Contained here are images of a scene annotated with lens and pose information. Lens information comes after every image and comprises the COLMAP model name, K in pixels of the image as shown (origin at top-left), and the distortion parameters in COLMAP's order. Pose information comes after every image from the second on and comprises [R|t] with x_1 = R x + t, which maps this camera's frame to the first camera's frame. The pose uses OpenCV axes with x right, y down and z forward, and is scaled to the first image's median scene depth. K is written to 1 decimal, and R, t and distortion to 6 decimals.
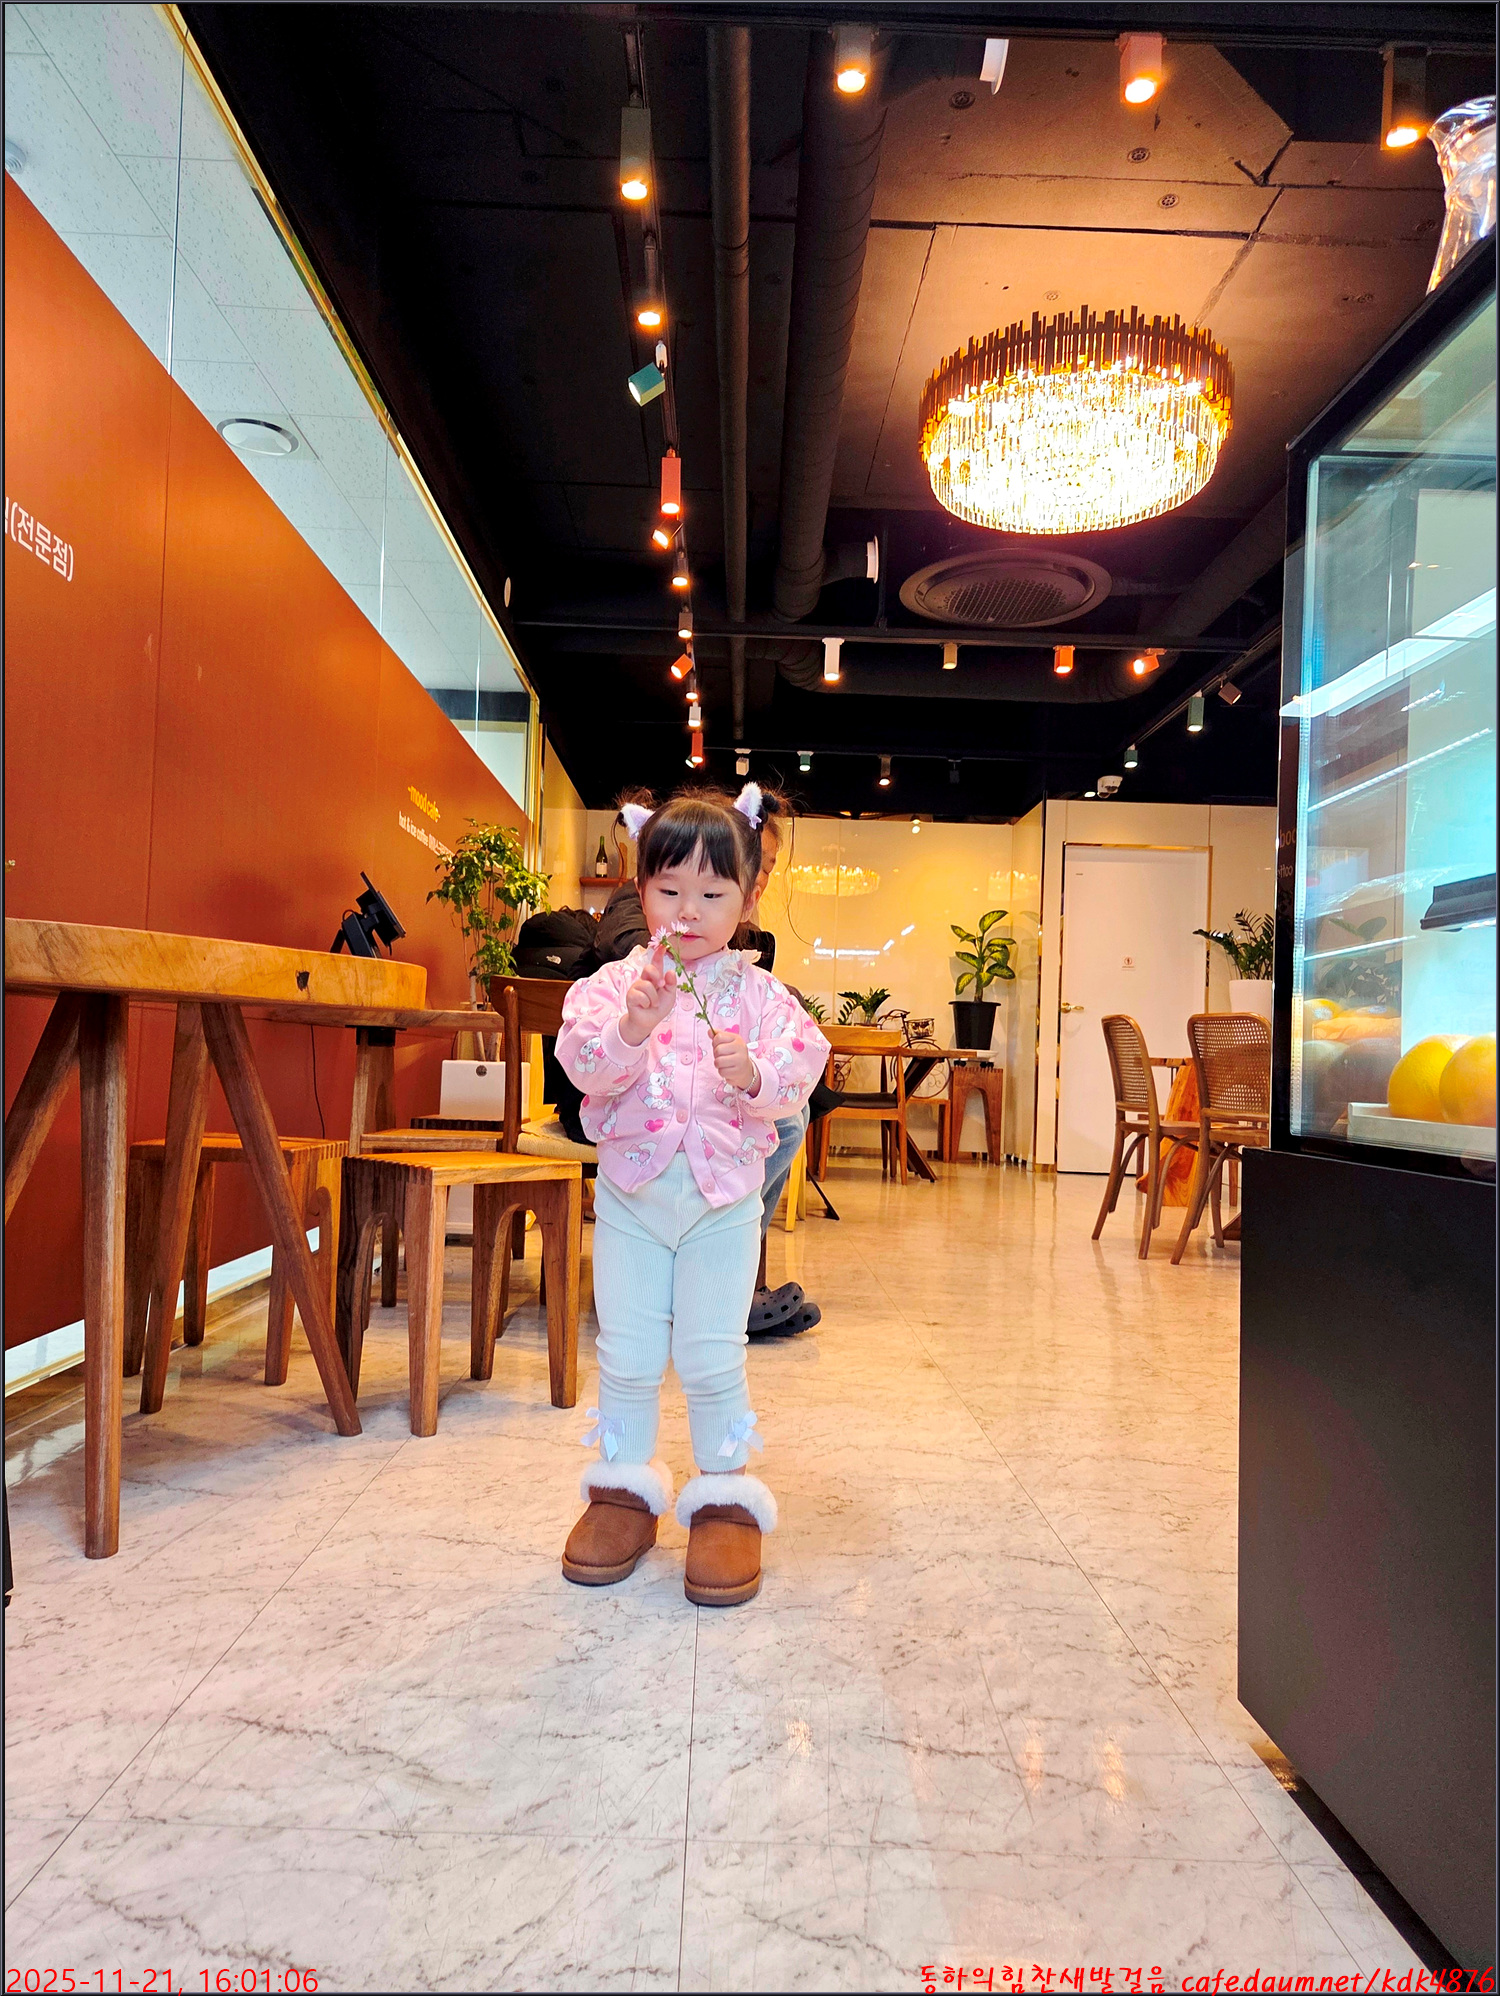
lens RADIAL K [[1331.6, 0, 722.4], [0, 1331.6, 1009.9], [0, 0, 1]] dist [0.062988, -0.046362]
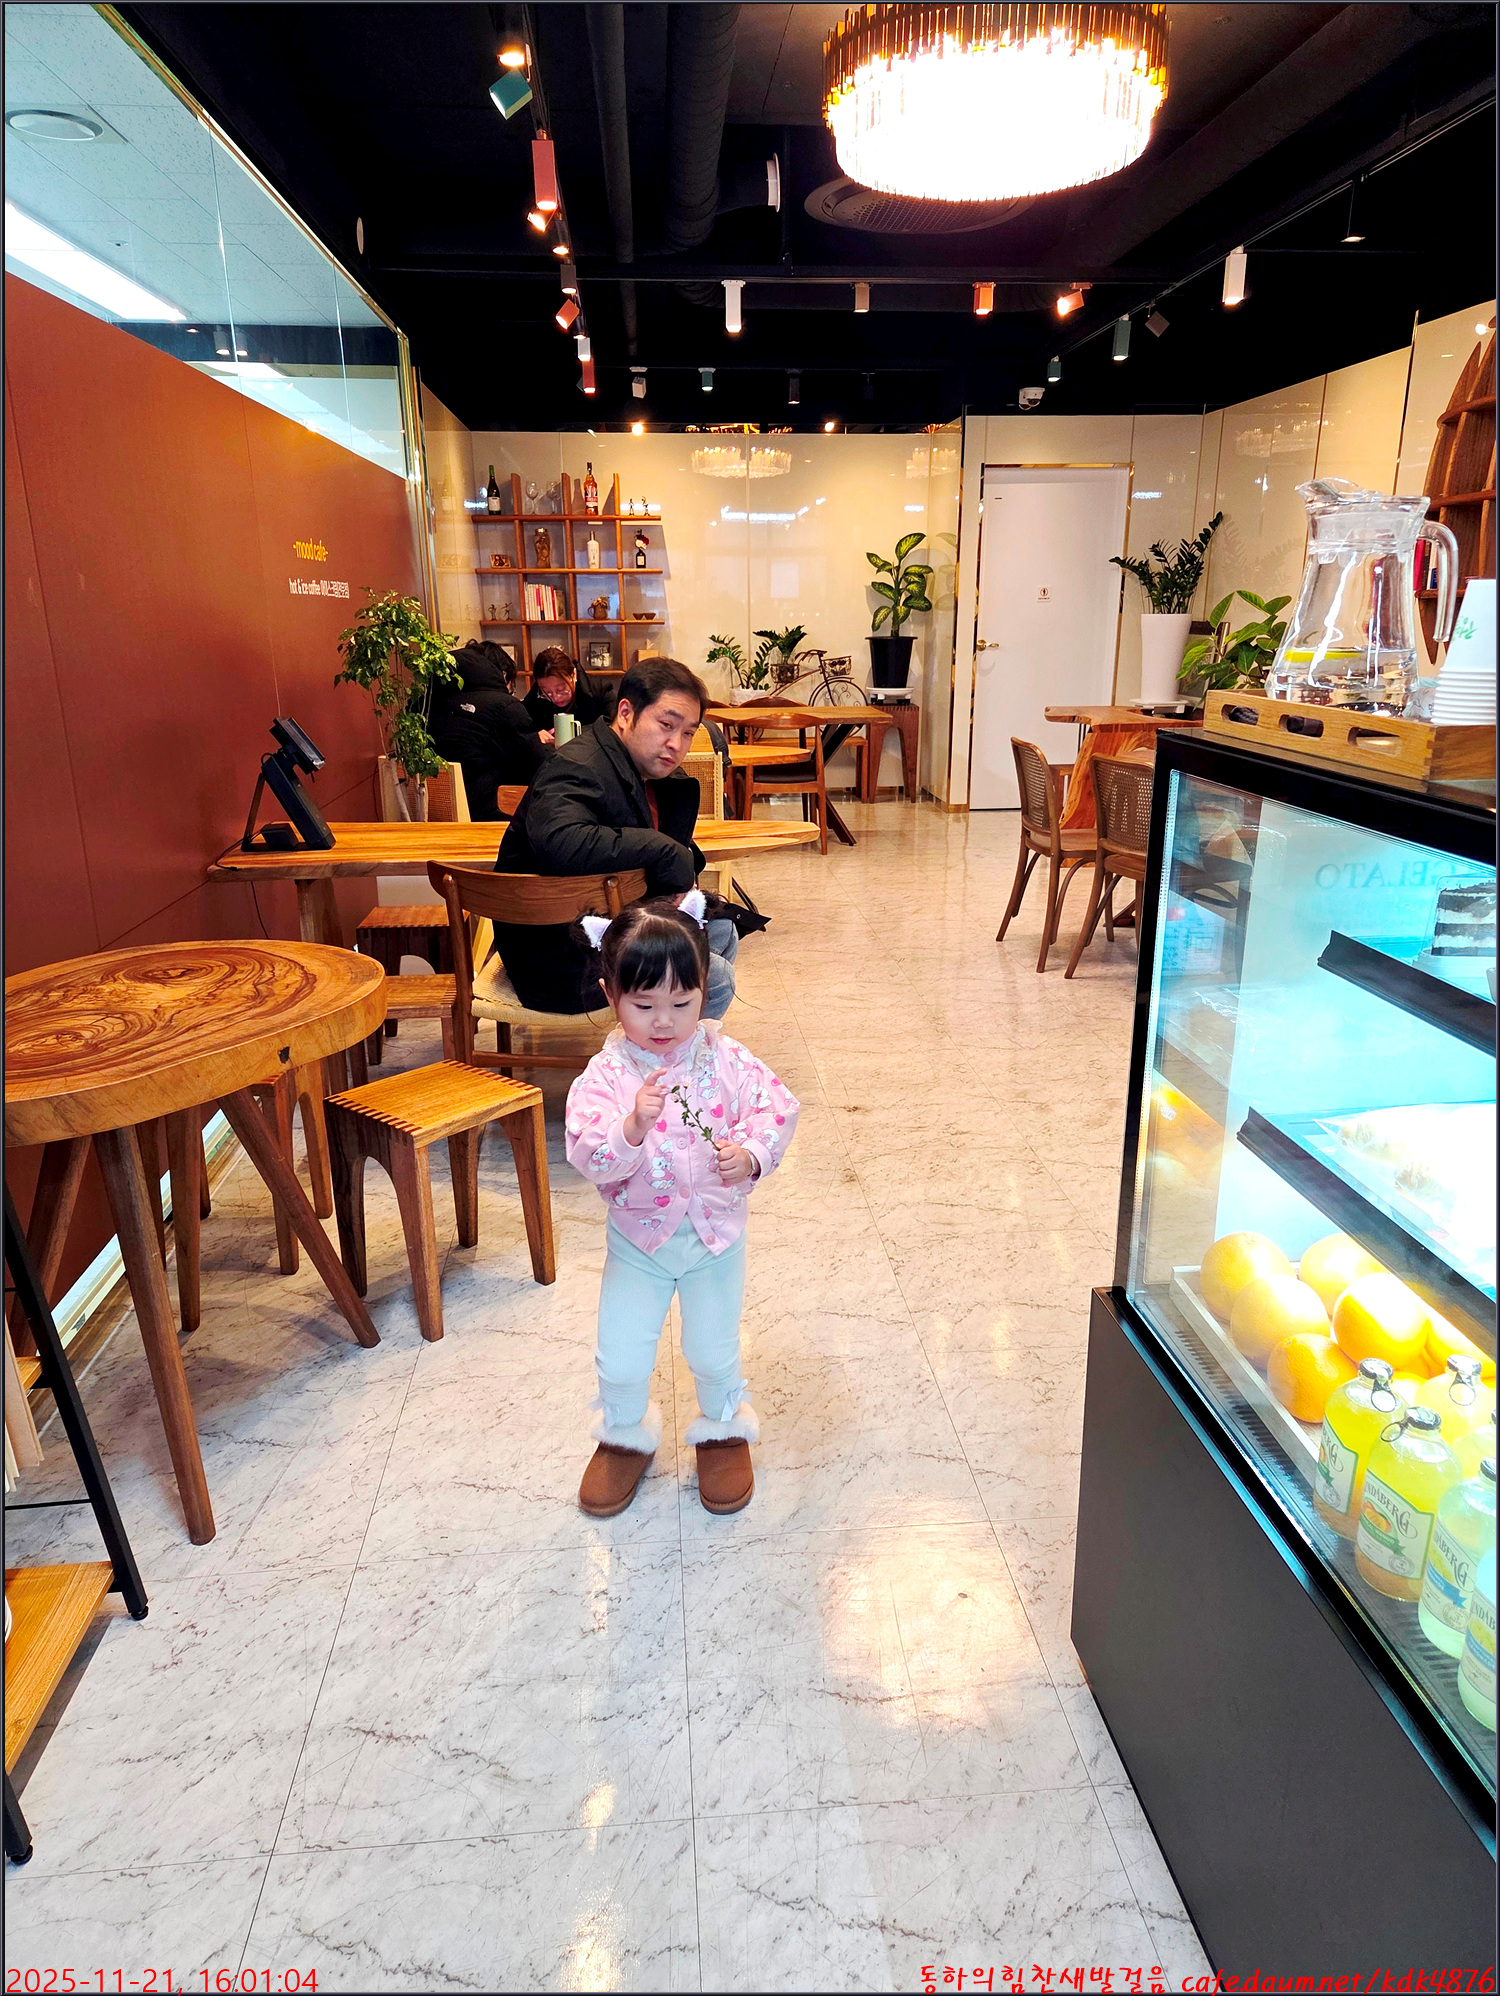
lens RADIAL K [[1317.6, 0, 747.4], [0, 1317.6, 1025.3], [0, 0, 1]] dist [0.065712, -0.050488]
pose [[0.995568, -0.067561, 0.065416, -0.003059], [0.042205, 0.942613, 0.331208, -0.395900], [-0.084039, -0.326979, 0.941287, -0.052908]]
